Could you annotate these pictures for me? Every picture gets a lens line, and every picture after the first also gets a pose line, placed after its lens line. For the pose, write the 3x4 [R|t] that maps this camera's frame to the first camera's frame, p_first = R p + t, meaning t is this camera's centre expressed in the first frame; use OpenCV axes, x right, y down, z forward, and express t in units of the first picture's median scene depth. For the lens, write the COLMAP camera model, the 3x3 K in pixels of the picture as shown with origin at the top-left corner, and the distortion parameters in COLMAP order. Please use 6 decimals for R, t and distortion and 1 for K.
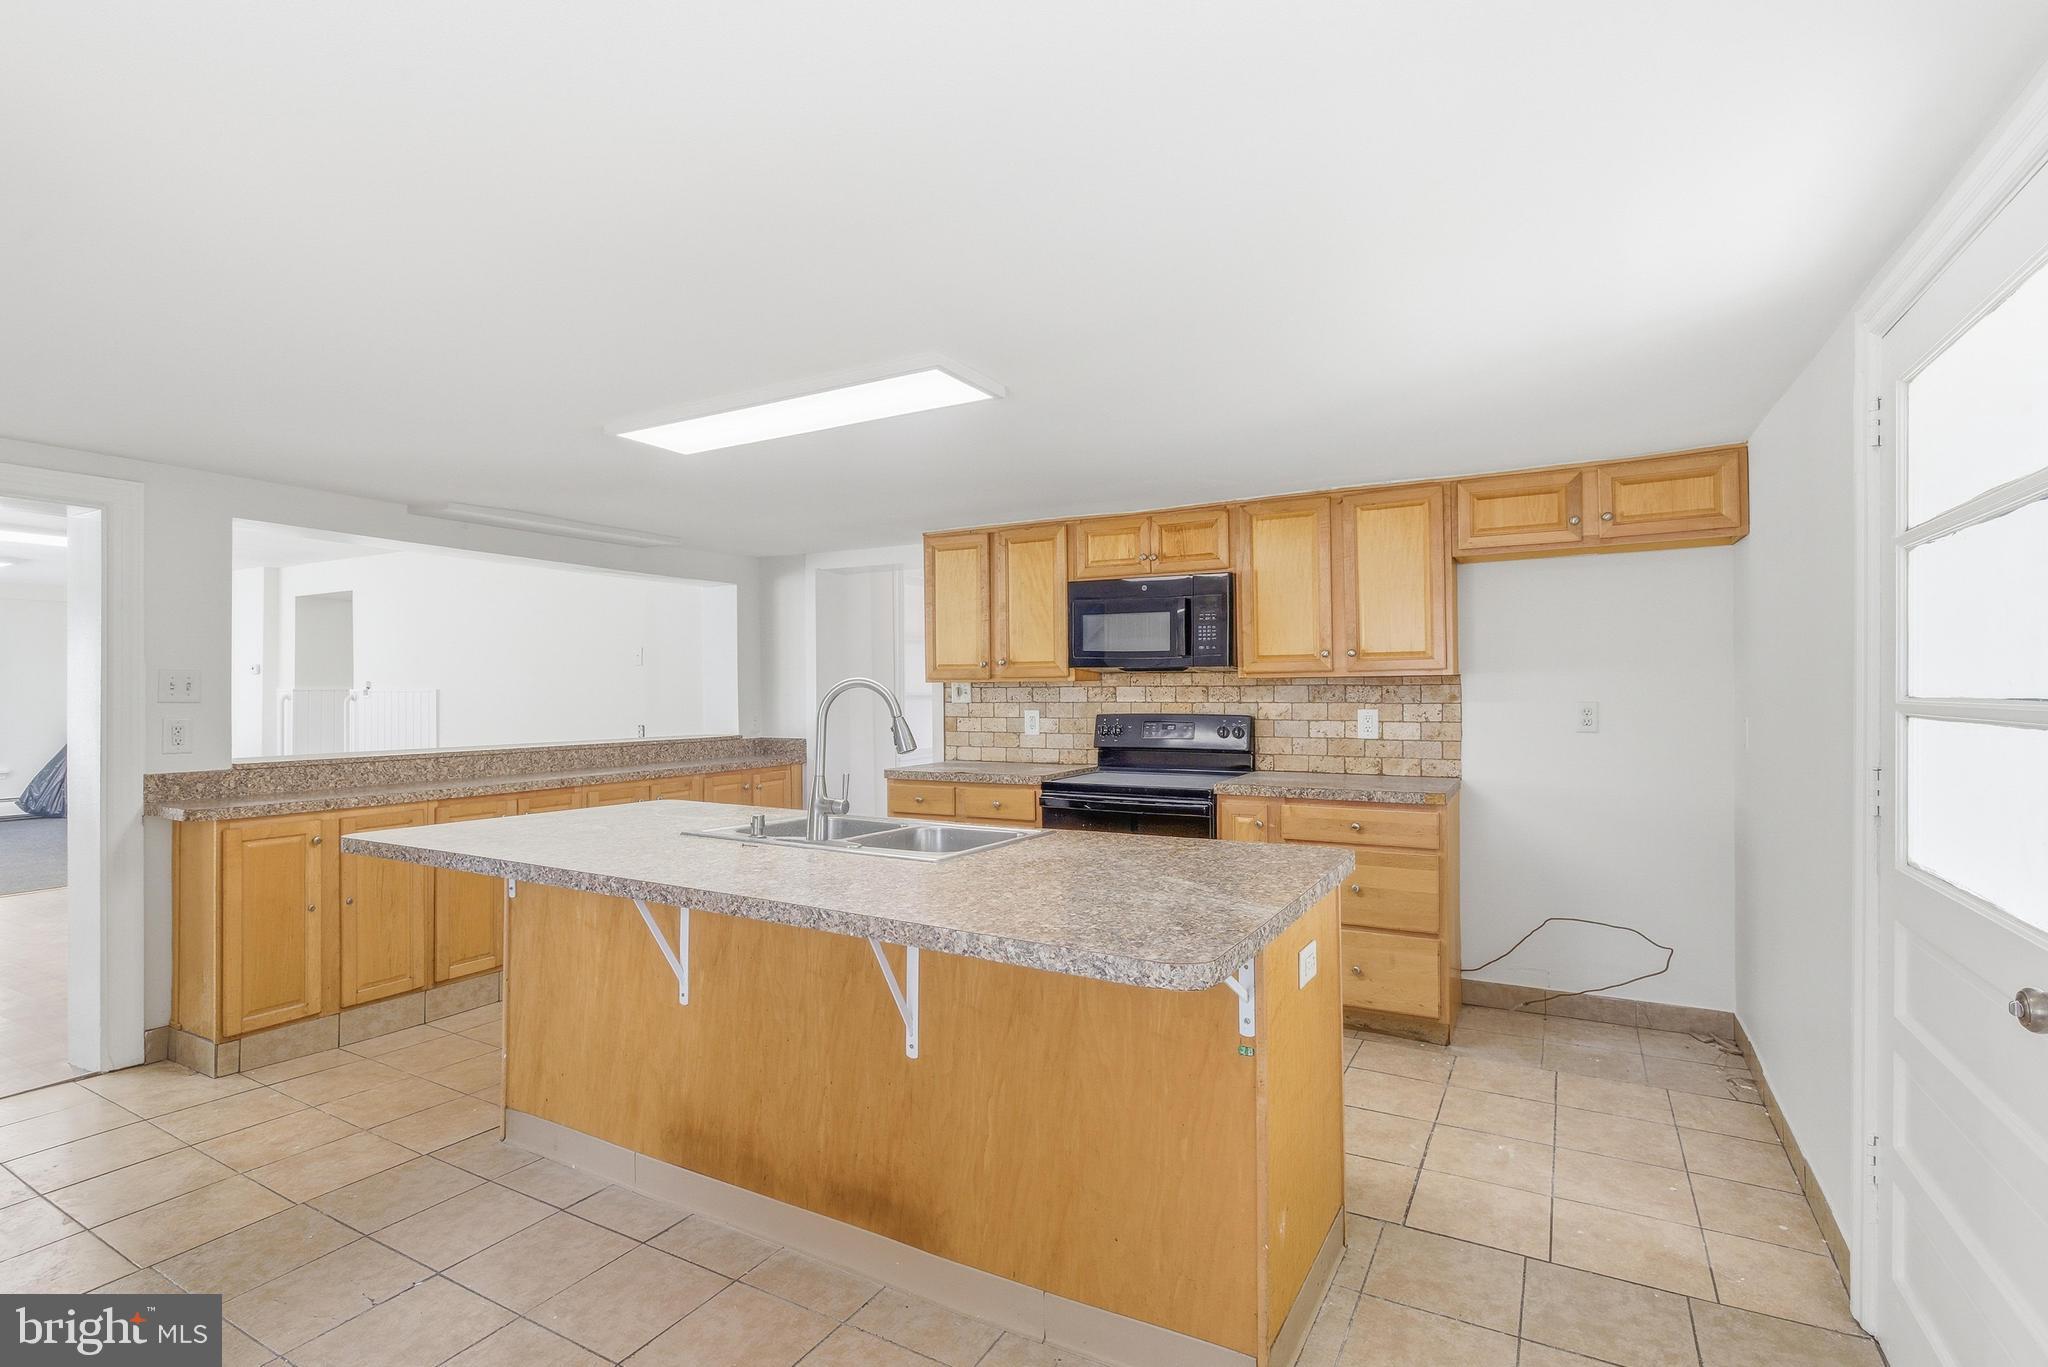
lens RADIAL K [[966.4, 0, 1036.6], [0, 966.4, 688.0], [0, 0, 1]] dist [-0.003519, 0.000907]
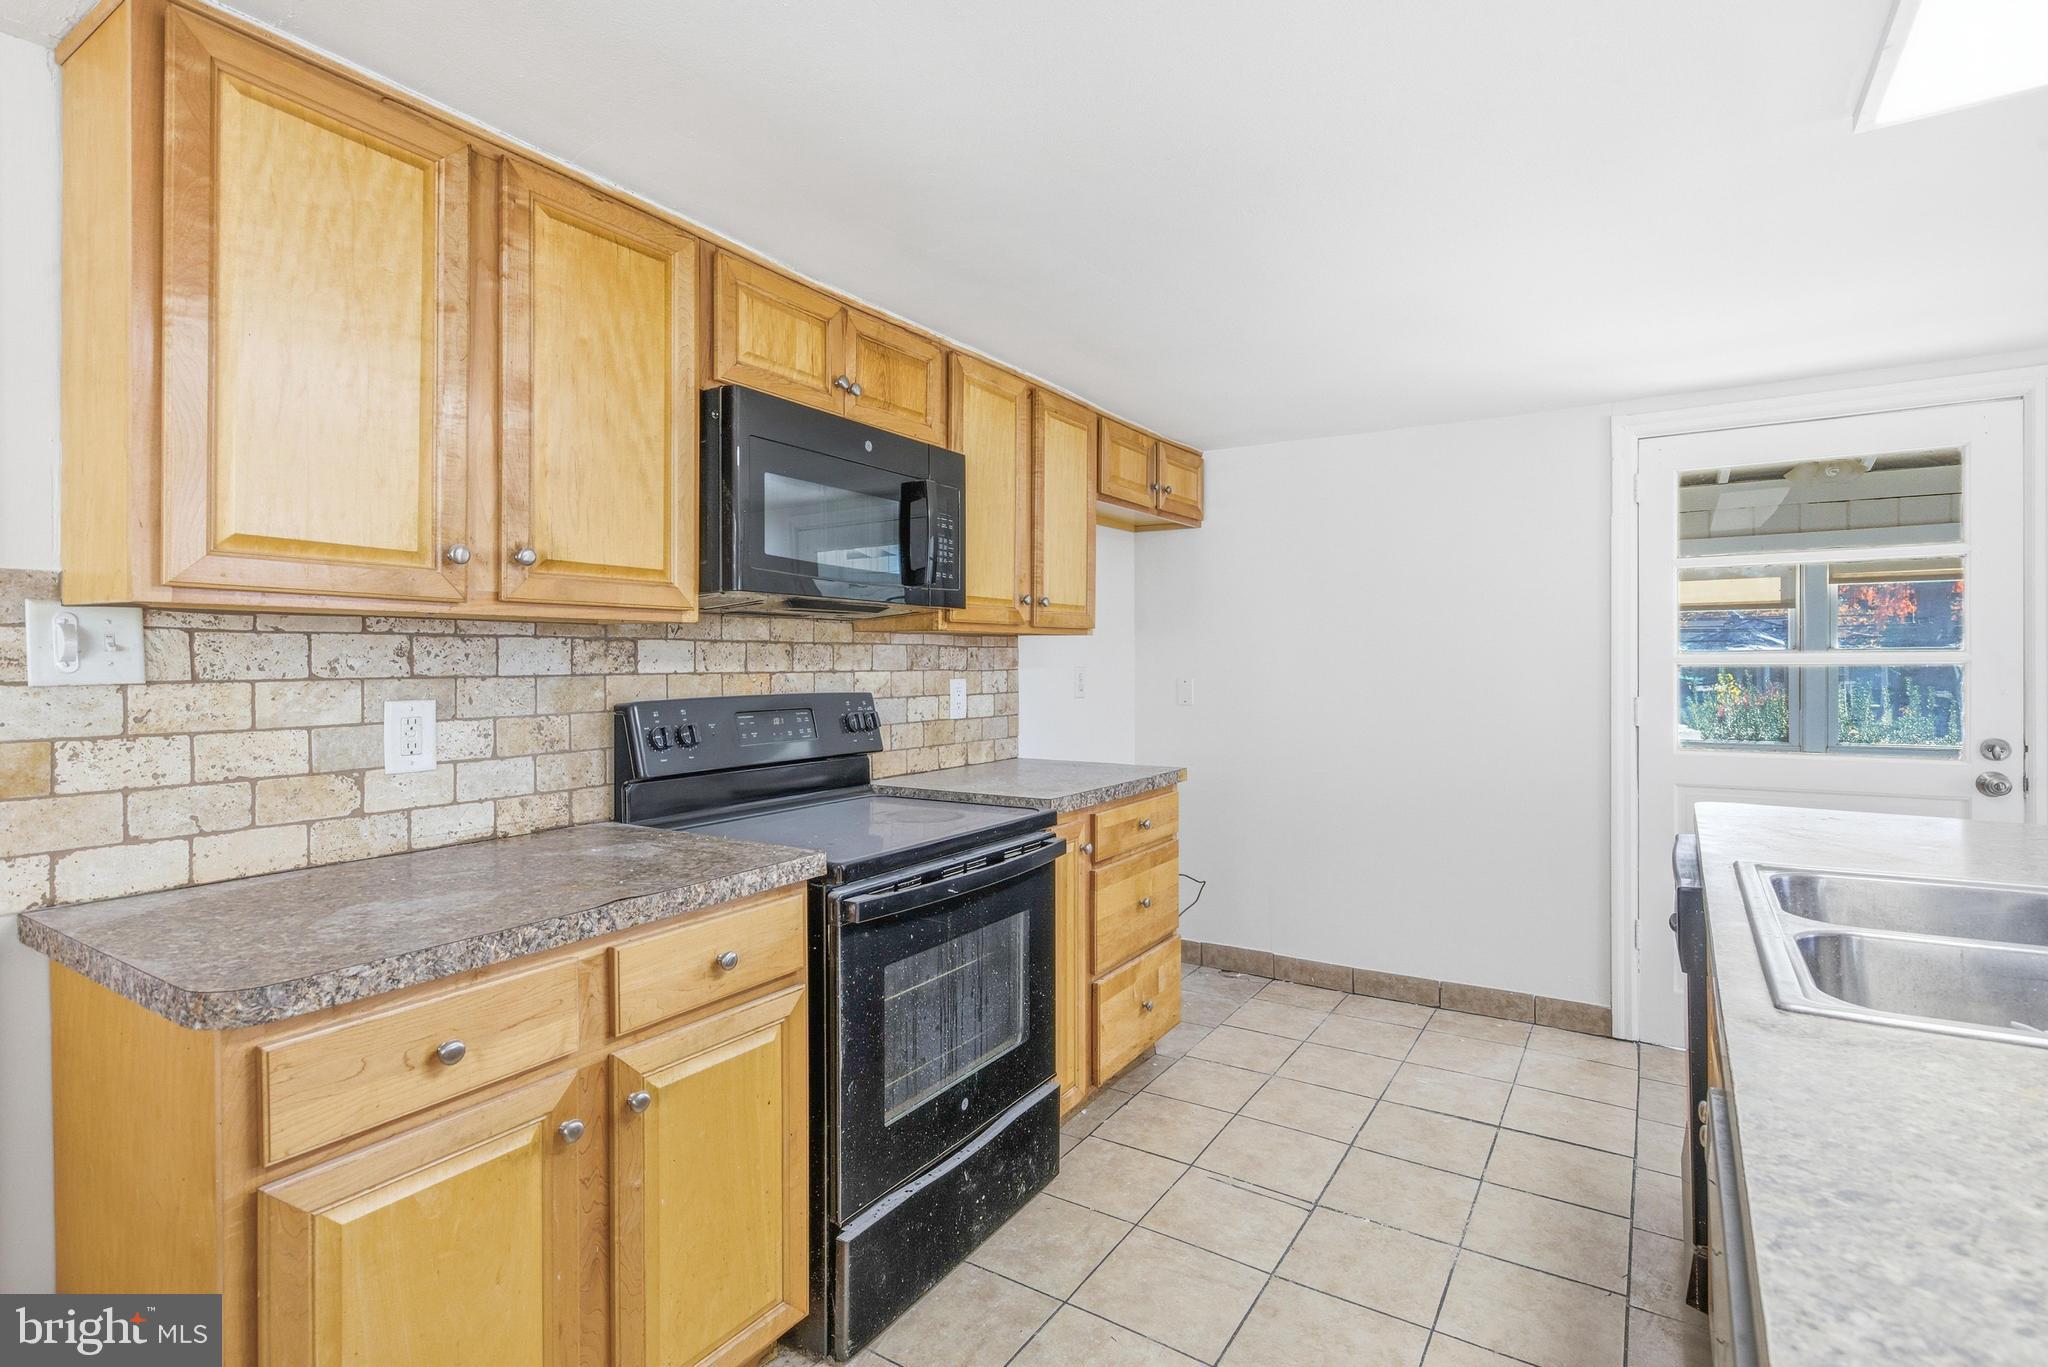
lens RADIAL K [[966.4, 0, 1026.8], [0, 966.4, 667.9], [0, 0, 1]] dist [-0.003519, 0.000907]
pose [[0.072652, 0.003790, 0.997350, -0.365969], [0.007671, 0.999961, -0.004359, 0.015617], [-0.997328, 0.007967, 0.072620, 0.821686]]
